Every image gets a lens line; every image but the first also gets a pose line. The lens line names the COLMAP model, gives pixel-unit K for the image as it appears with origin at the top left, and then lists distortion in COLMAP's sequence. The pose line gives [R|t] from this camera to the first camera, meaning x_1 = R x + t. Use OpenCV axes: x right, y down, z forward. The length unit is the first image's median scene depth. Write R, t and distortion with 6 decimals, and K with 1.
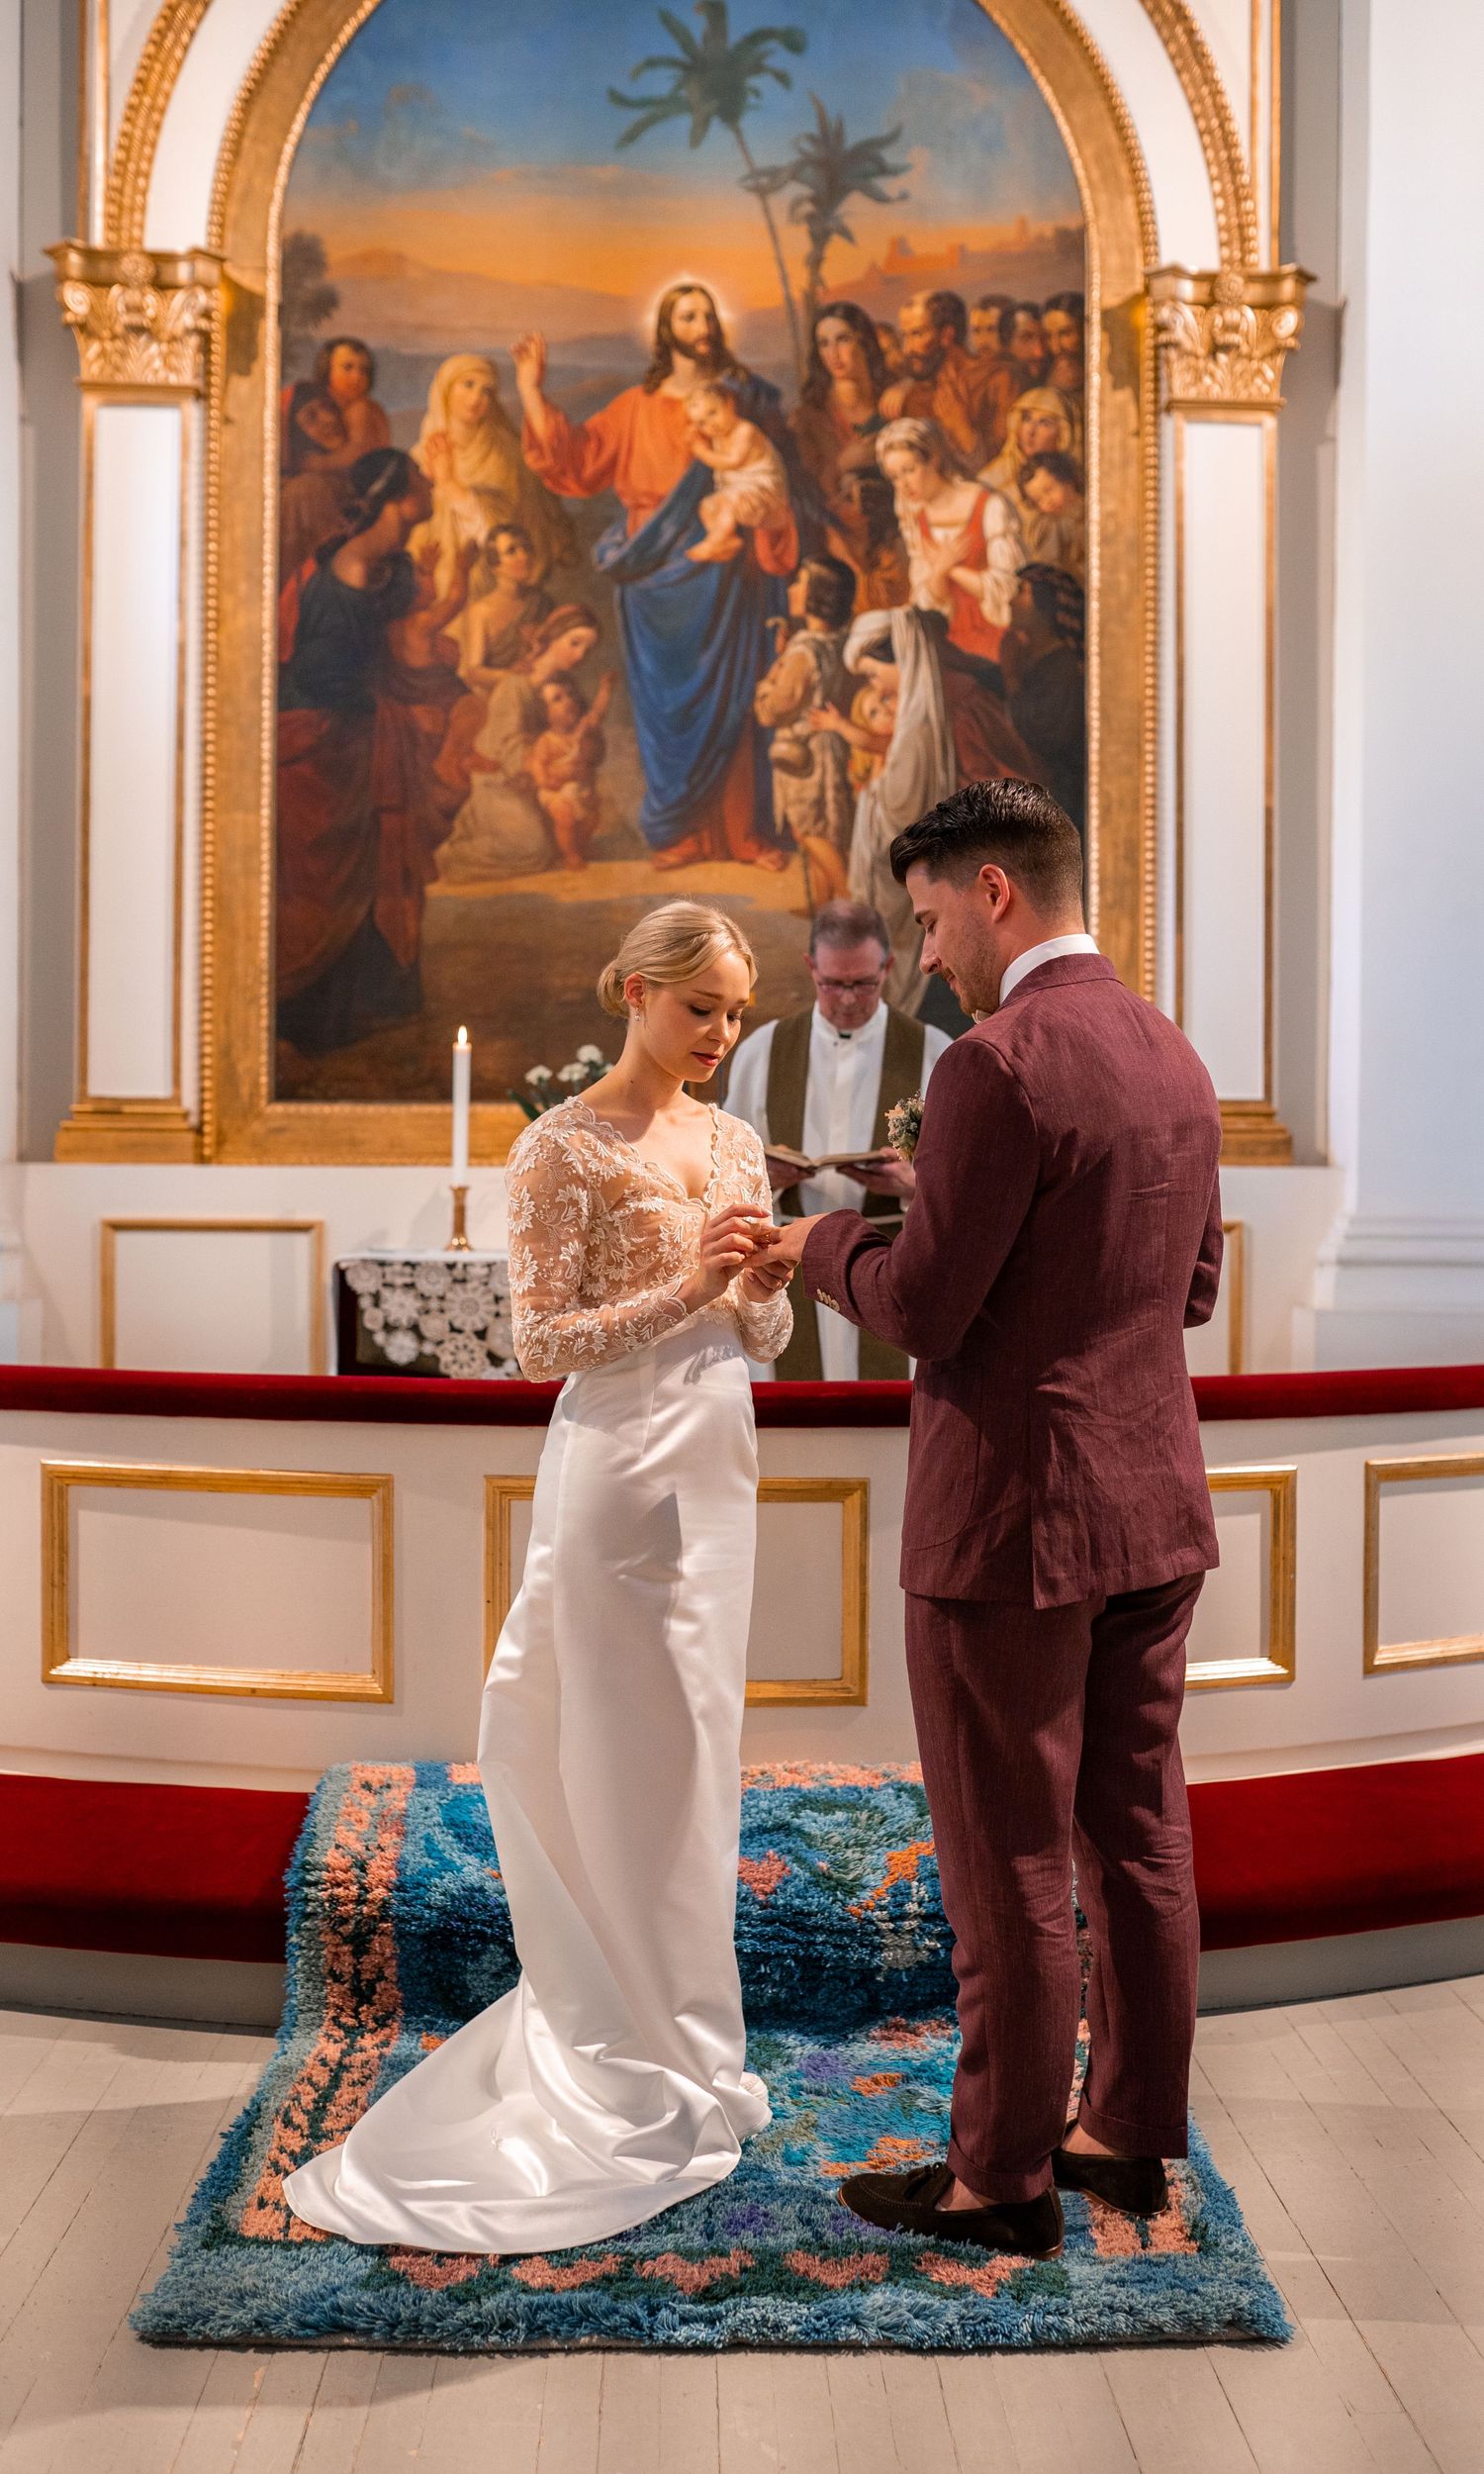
lens RADIAL K [[2419.6, 0, 803.9], [0, 2419.6, 1215.6], [0, 0, 1]] dist [-0.088822, 0.113867]
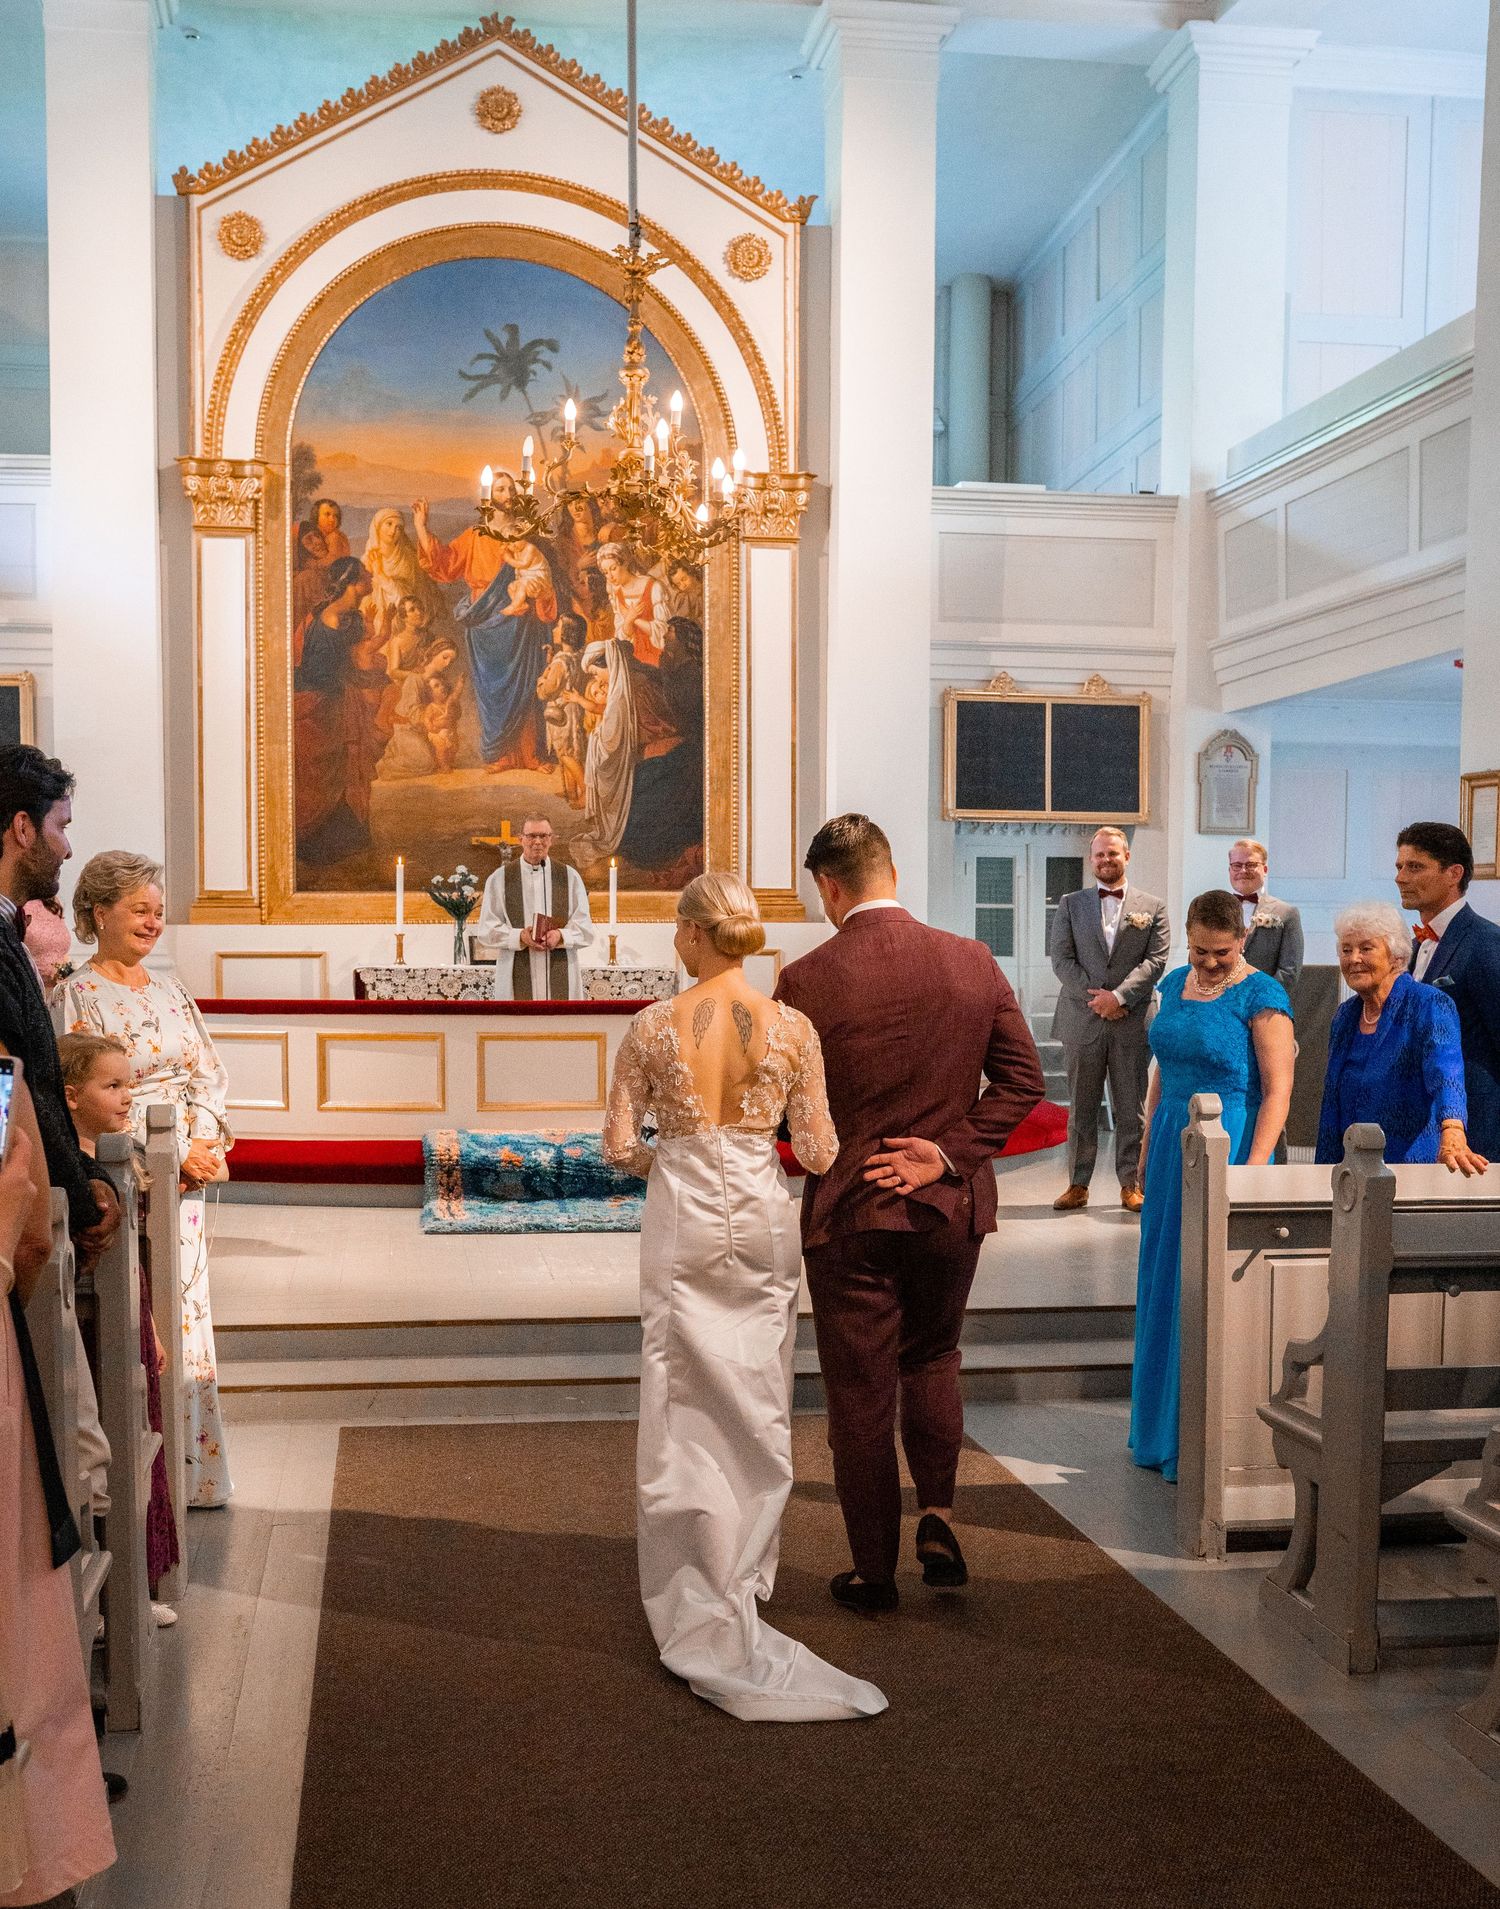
lens RADIAL K [[2238.9, 0, 757.6], [0, 2238.9, 1197.7], [0, 0, 1]] dist [-0.076108, 0.082143]
pose [[0.994015, -0.015774, 0.108101, -0.044666], [0.004097, 0.994207, 0.107400, 0.008288], [-0.109169, -0.106315, 0.988322, -0.885761]]
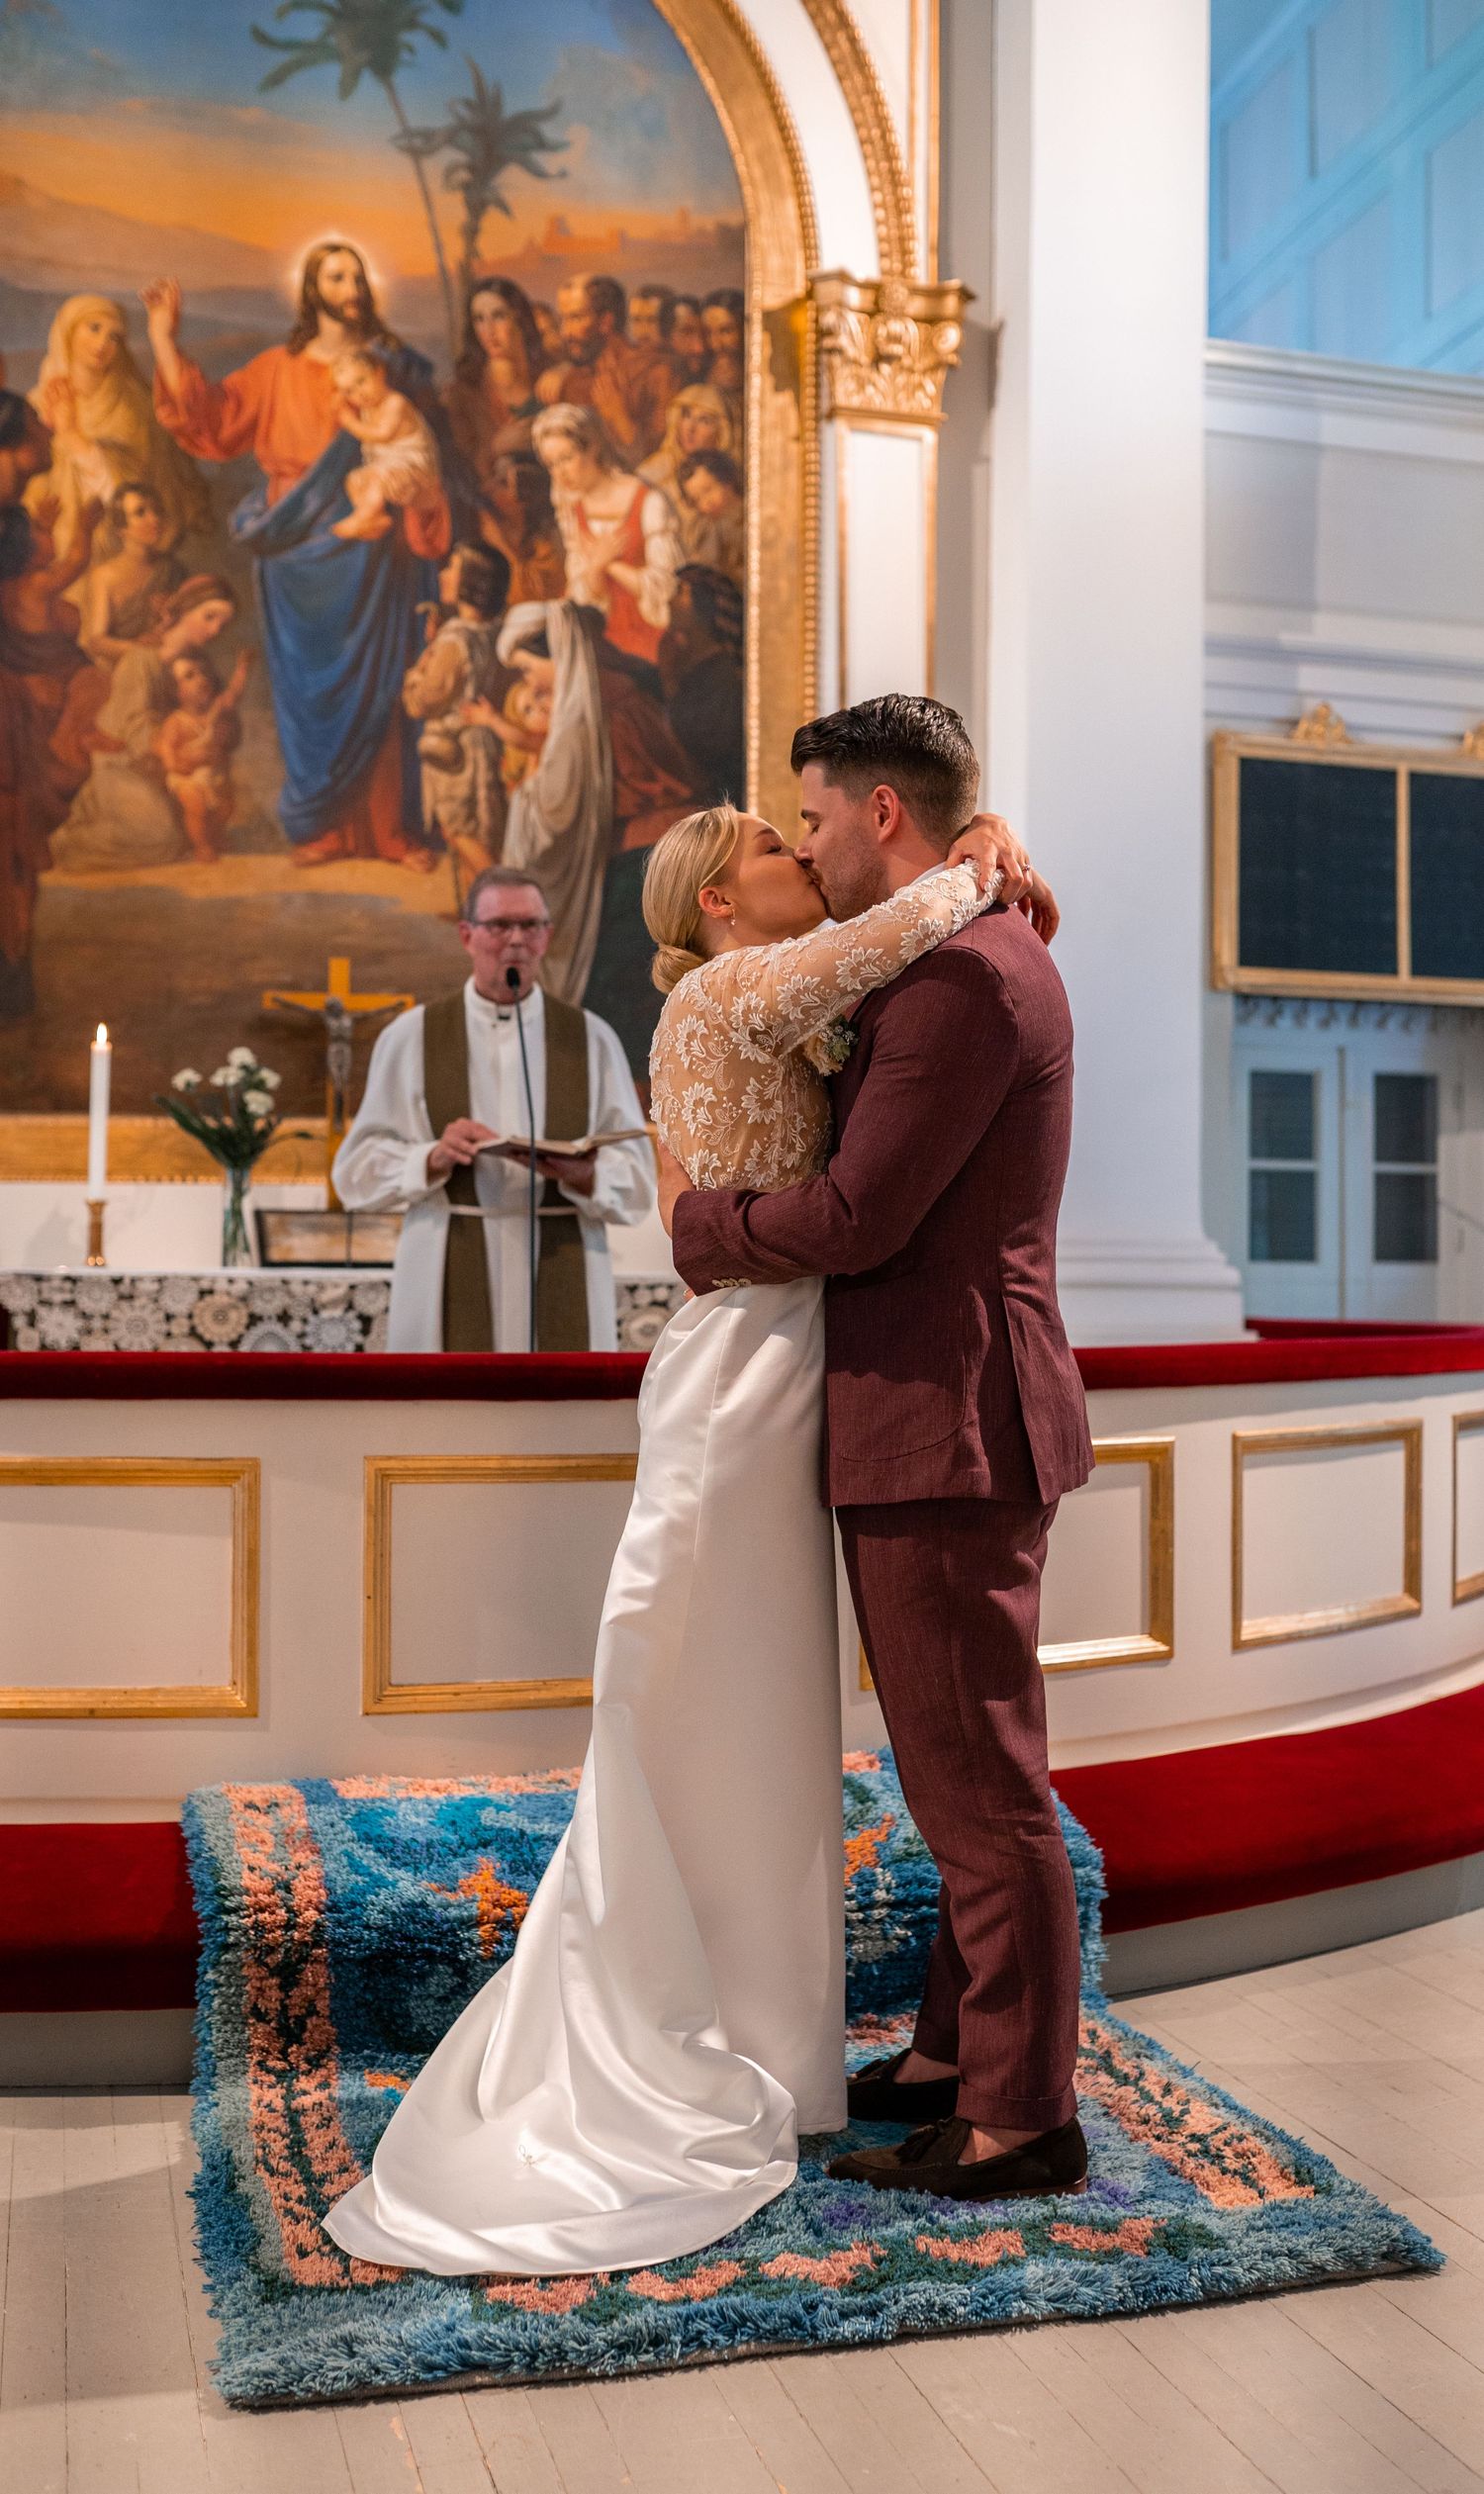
lens RADIAL K [[2506.6, 0, 798.3], [0, 2506.6, 1247.4], [0, 0, 1]] dist [-0.089411, 0.110835]
pose [[0.967032, -0.000162, 0.254653, -0.119253], [0.007703, 0.999561, -0.028616, 0.032214], [-0.254537, 0.029634, 0.966609, 0.031238]]
